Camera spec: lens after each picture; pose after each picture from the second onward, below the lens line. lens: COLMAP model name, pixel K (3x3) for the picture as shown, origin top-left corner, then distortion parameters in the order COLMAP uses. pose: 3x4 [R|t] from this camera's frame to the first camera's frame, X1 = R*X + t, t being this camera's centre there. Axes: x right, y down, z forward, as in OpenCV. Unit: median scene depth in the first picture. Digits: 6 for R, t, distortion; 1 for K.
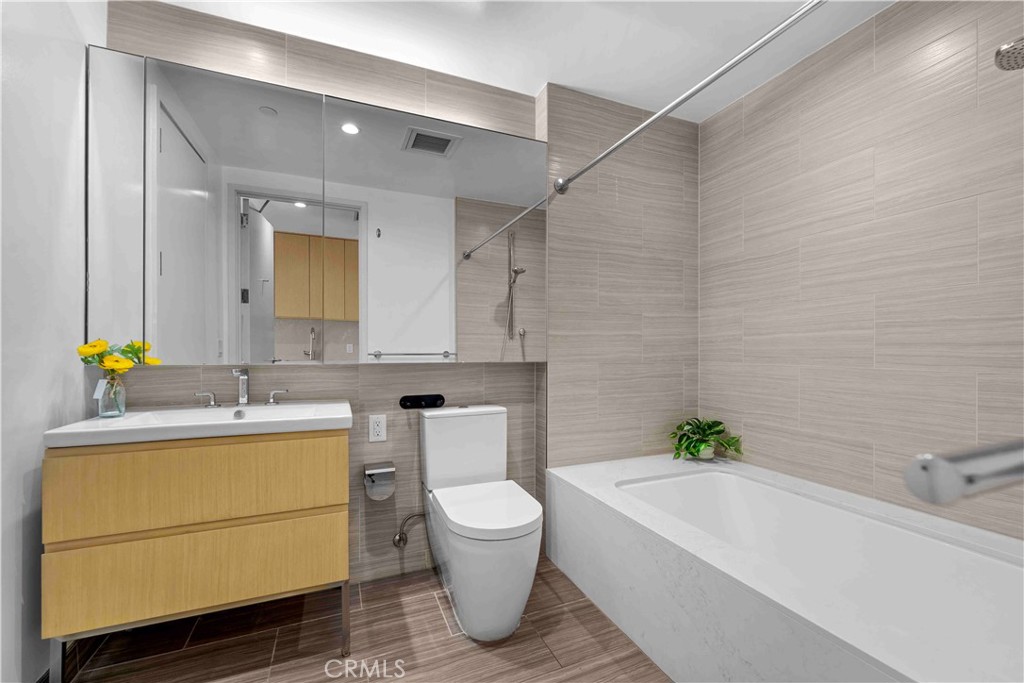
lens RADIAL K [[417.7, 0, 513.7], [0, 417.7, 347.4], [0, 0, 1]] dist [-0.000156, -0.000185]
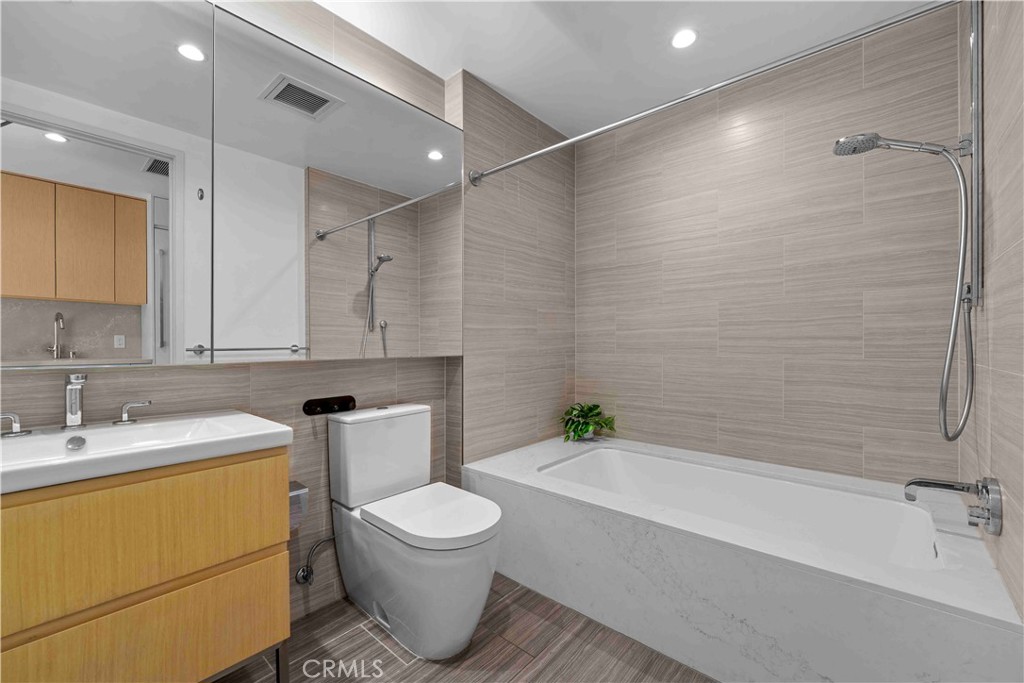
lens RADIAL K [[414.9, 0, 512.0], [0, 414.9, 341.5], [0, 0, 1]] dist [0.000978, 0.000083]
pose [[0.900374, -0.002022, 0.435113, -0.239175], [0.001190, 0.999997, 0.002185, -0.000633], [-0.435116, -0.001449, 0.900373, 0.078238]]
